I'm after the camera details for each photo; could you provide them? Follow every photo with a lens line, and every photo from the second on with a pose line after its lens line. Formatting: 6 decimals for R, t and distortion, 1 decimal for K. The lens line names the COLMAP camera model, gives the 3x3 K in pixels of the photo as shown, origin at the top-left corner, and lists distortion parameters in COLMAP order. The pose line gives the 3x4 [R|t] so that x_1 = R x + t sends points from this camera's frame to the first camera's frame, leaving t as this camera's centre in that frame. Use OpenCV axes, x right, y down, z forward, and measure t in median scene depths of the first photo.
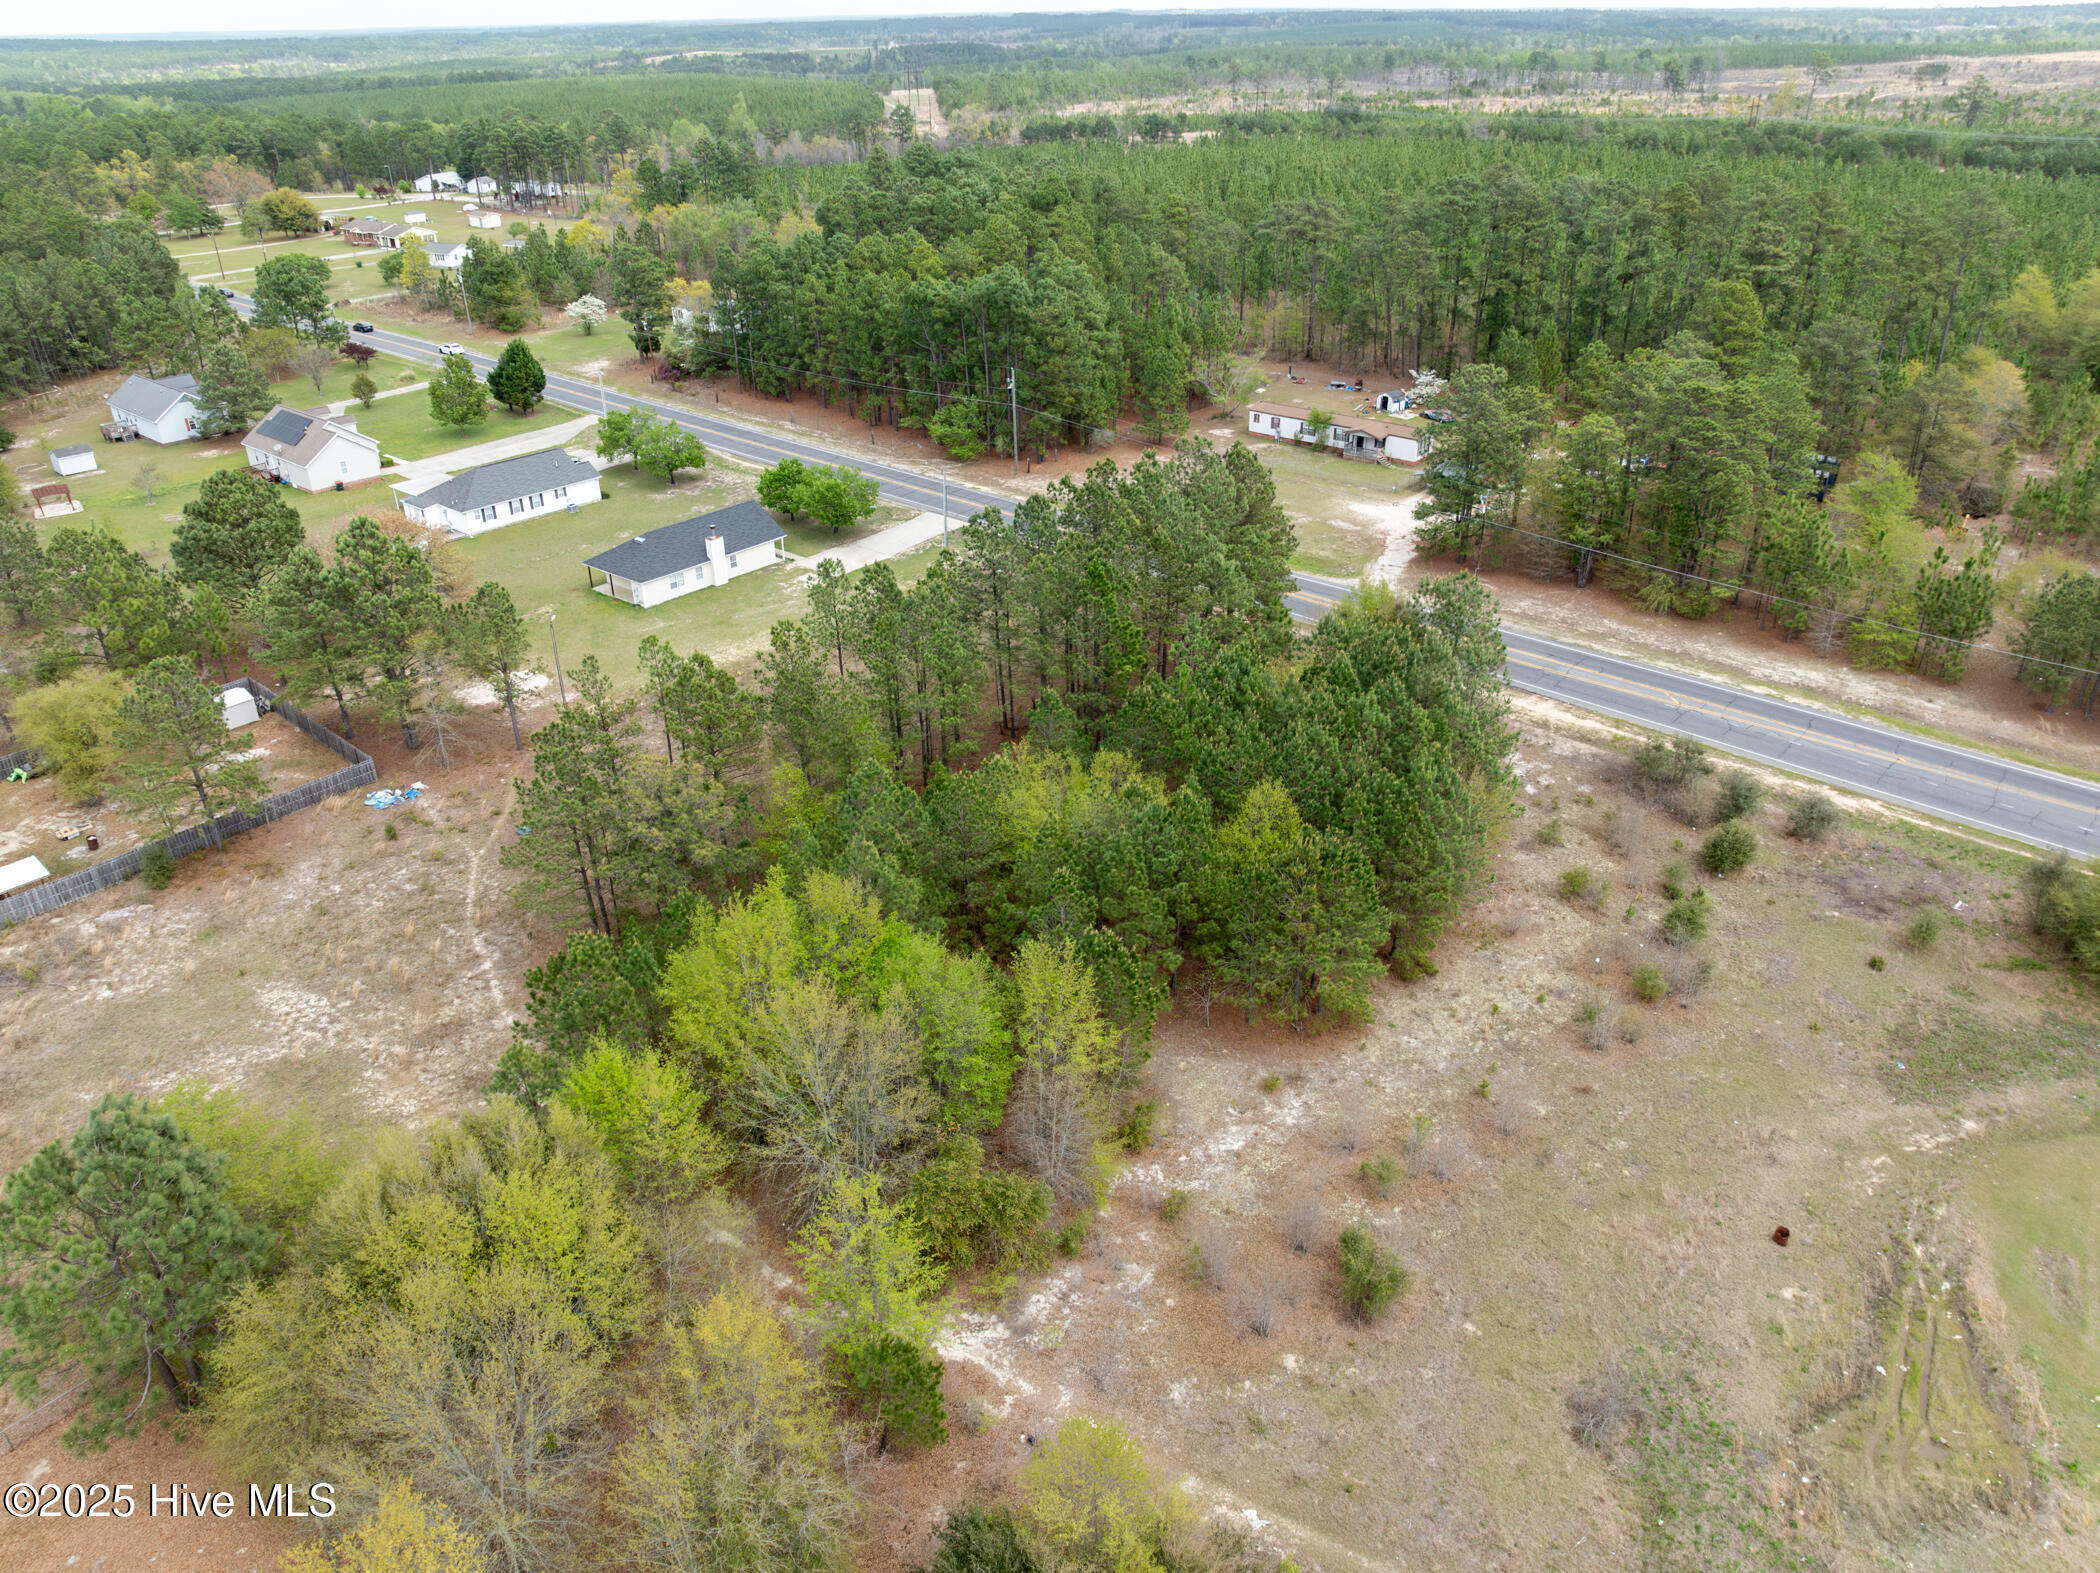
lens RADIAL K [[1488.2, 0, 1047.8], [0, 1488.2, 778.5], [0, 0, 1]] dist [-0.041132, -0.000677]
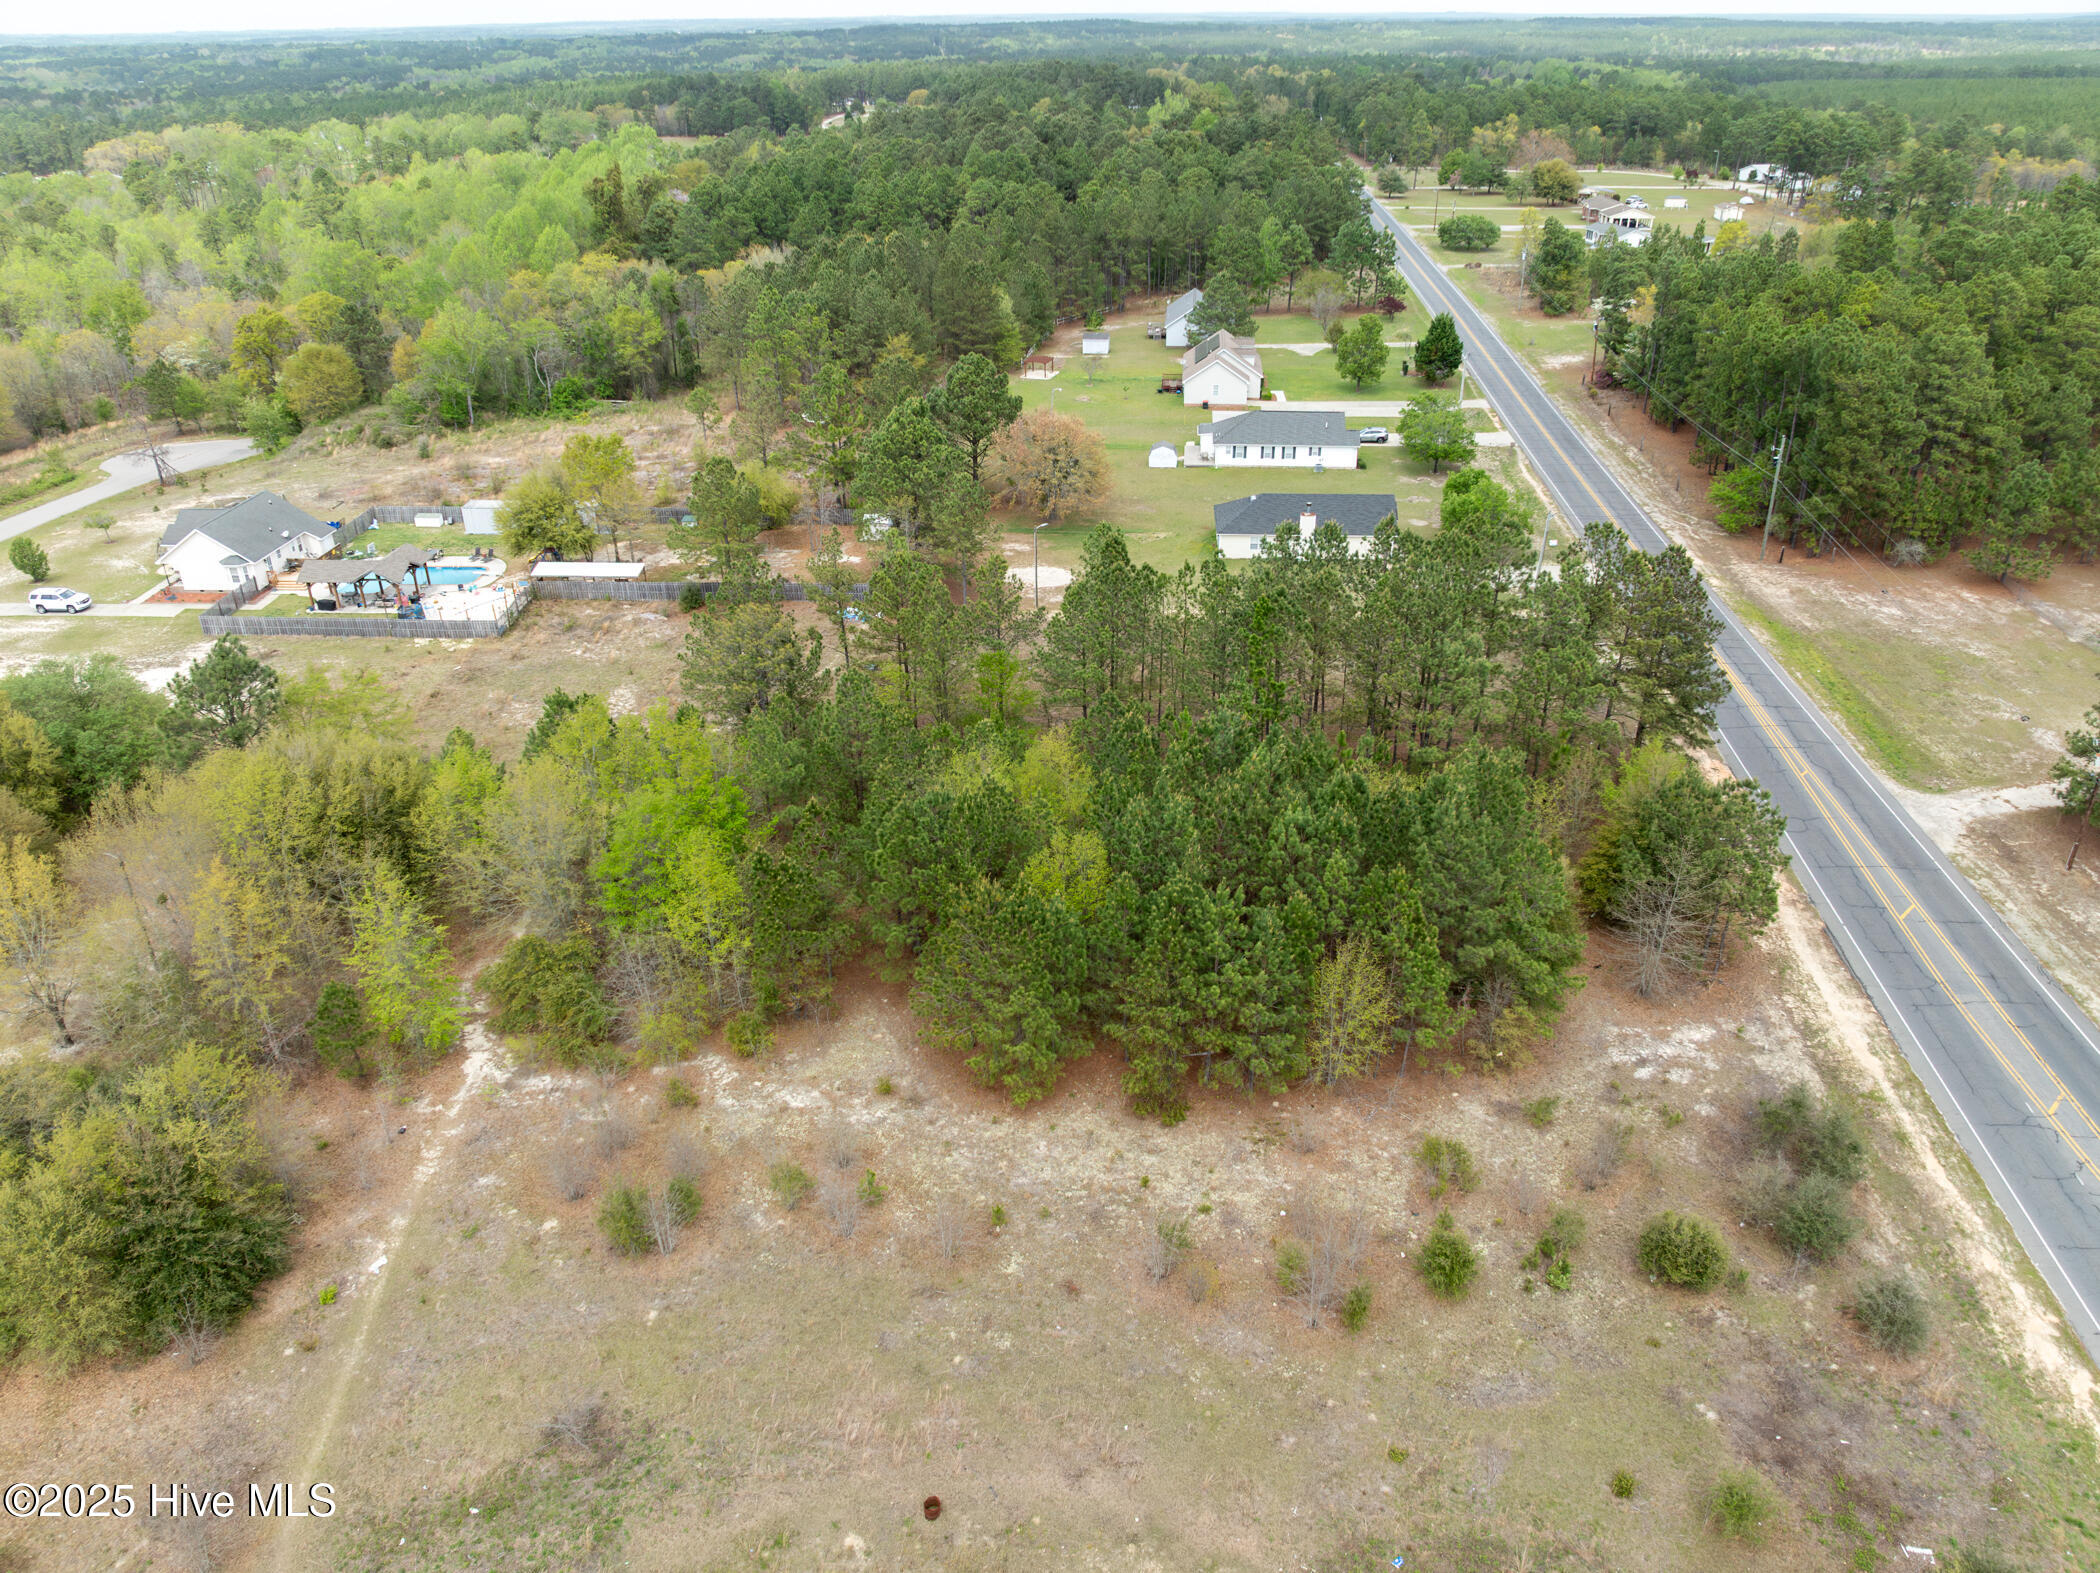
lens RADIAL K [[1479.2, 0, 1047.7], [0, 1479.2, 790.5], [0, 0, 1]] dist [-0.038088, -0.002334]
pose [[0.594071, 0.384134, -0.706768, 0.536180], [-0.371202, 0.910383, 0.182788, -0.125830], [0.713645, 0.153764, 0.683423, 0.236910]]
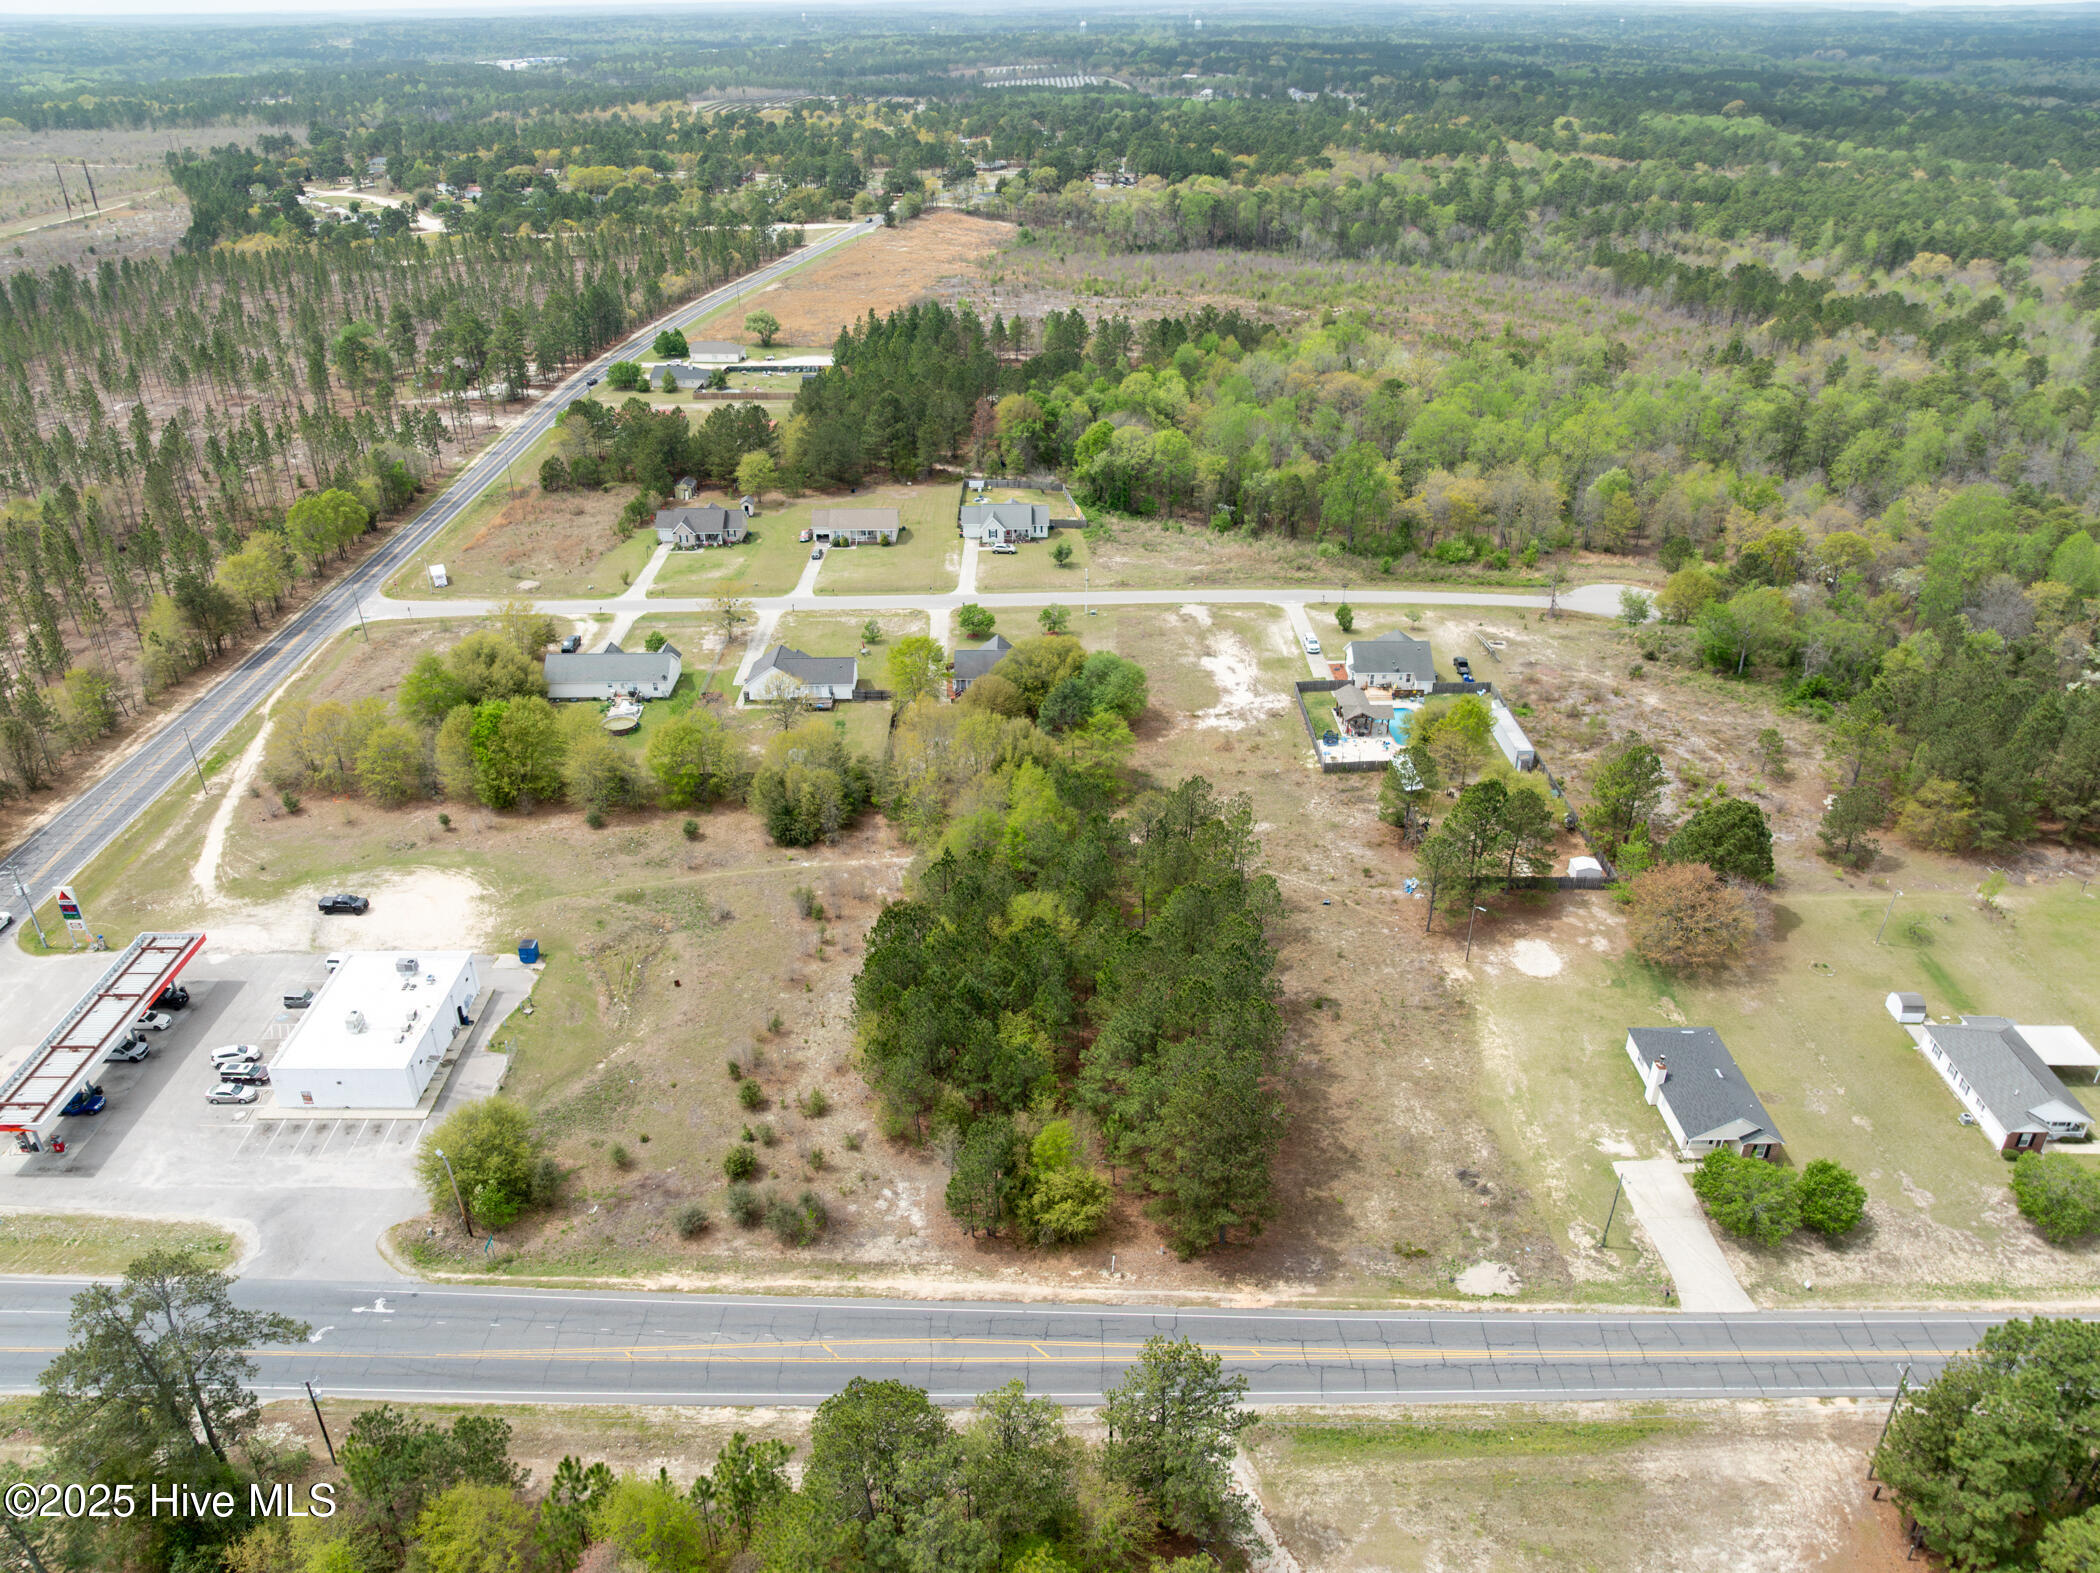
lens RADIAL K [[1481.8, 0, 1047.3], [0, 1481.8, 783.5], [0, 0, 1]] dist [-0.025854, -0.029842]
pose [[-0.762285, 0.321758, -0.561599, 0.742881], [-0.287324, 0.609275, 0.739073, -1.093351], [0.579971, 0.724745, -0.371993, 1.151802]]
